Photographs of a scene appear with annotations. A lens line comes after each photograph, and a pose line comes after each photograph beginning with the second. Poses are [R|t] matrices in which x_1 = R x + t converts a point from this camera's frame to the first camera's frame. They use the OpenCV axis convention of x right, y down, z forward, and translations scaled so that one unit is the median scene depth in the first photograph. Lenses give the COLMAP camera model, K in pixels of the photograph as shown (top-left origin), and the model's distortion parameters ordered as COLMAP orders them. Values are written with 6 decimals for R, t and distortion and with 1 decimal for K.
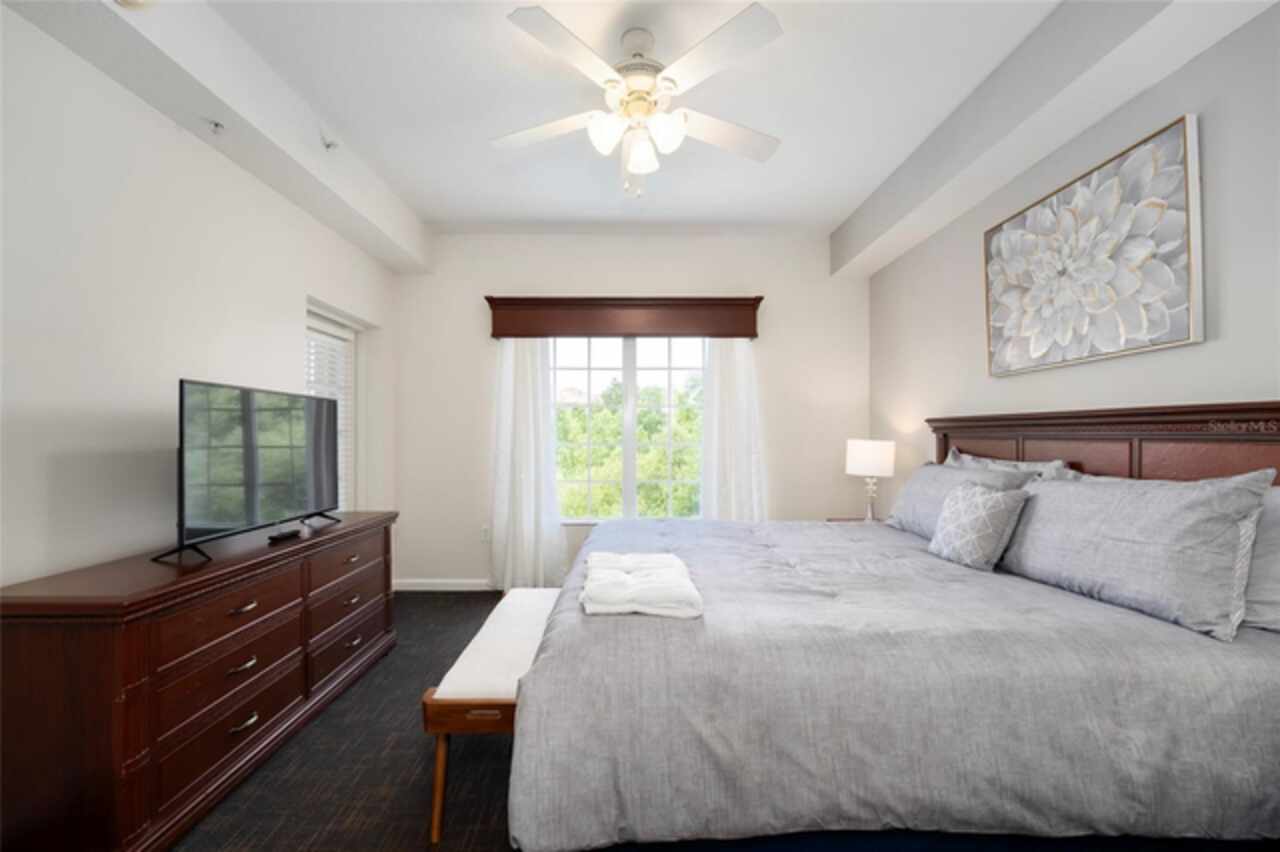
lens RADIAL K [[525.3, 0, 640.0], [0, 525.3, 426.0], [0, 0, 1]] dist [-0.003839, -0.000224]
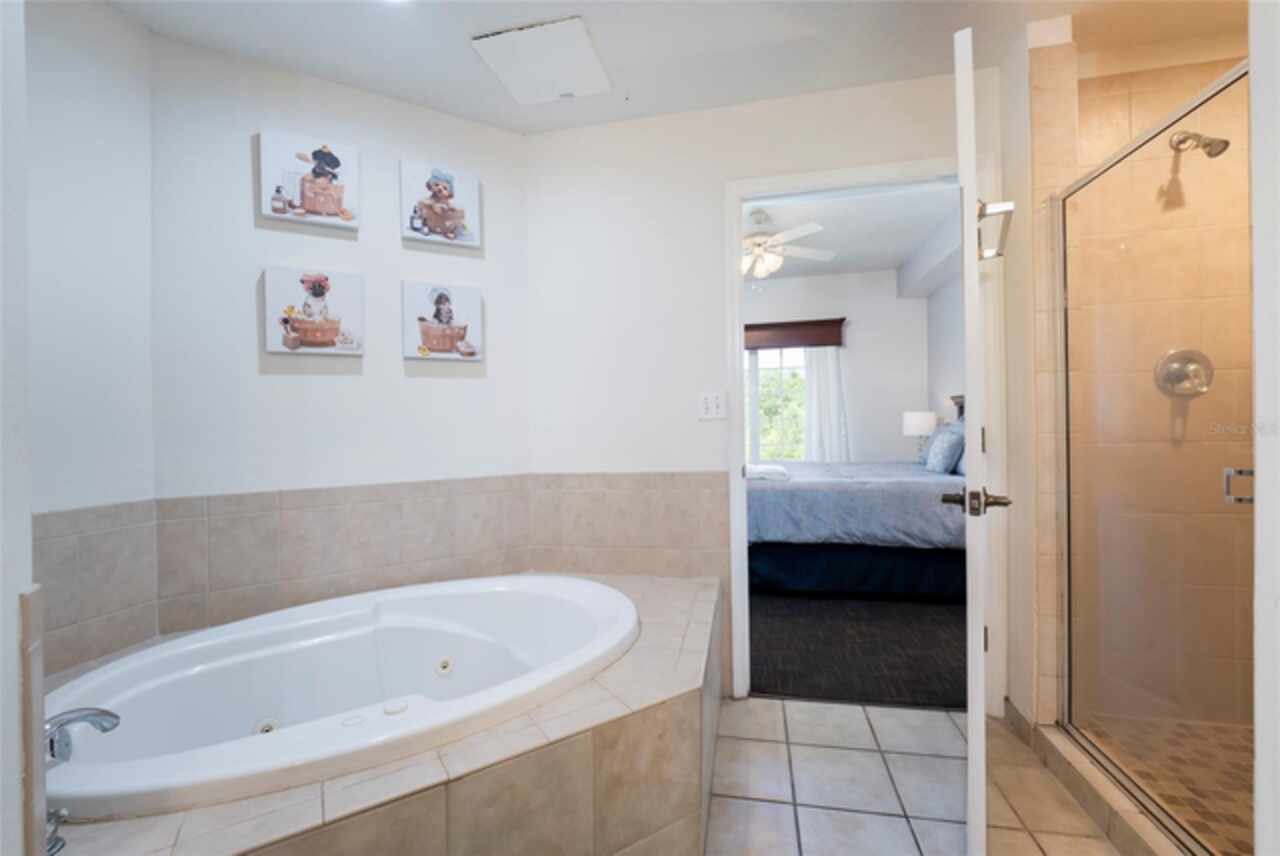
lens RADIAL K [[526.5, 0, 640.5], [0, 526.5, 421.1], [0, 0, 1]] dist [-0.011429, 0.000038]
pose [[0.974096, -0.019426, -0.225301, -0.001185], [0.022997, 0.999648, 0.013234, 0.026288], [0.224964, -0.018073, 0.974199, -1.113975]]
